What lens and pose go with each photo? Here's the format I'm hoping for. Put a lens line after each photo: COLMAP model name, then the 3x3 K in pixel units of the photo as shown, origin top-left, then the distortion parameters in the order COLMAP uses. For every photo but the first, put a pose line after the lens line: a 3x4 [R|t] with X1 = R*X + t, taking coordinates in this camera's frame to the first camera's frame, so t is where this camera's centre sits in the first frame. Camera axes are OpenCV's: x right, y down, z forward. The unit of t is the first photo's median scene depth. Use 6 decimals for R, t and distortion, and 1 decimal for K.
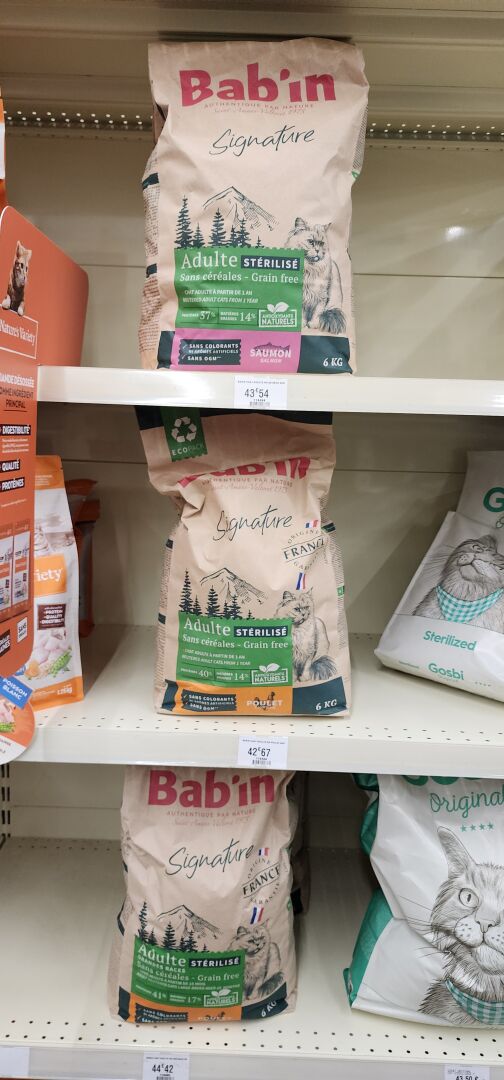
lens RADIAL K [[739.2, 0, 245.1], [0, 739.2, 538.3], [0, 0, 1]] dist [0.070479, -0.063362]
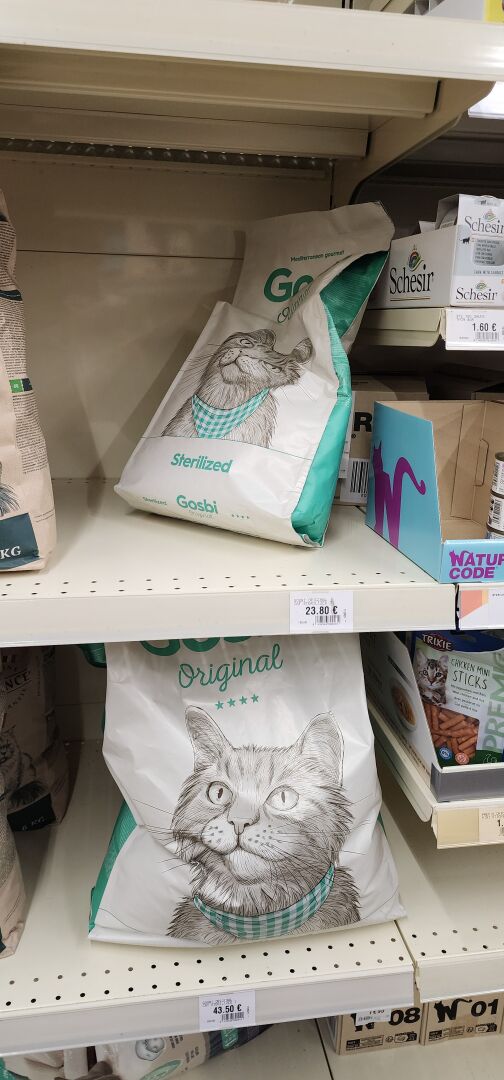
lens RADIAL K [[739.2, 0, 241.4], [0, 739.2, 527.4], [0, 0, 1]] dist [0.070479, -0.063362]
pose [[0.986531, -0.052907, 0.154779, 0.215374], [0.031478, 0.989965, 0.137762, 0.110269], [-0.160514, -0.131034, 0.978297, 0.294787]]
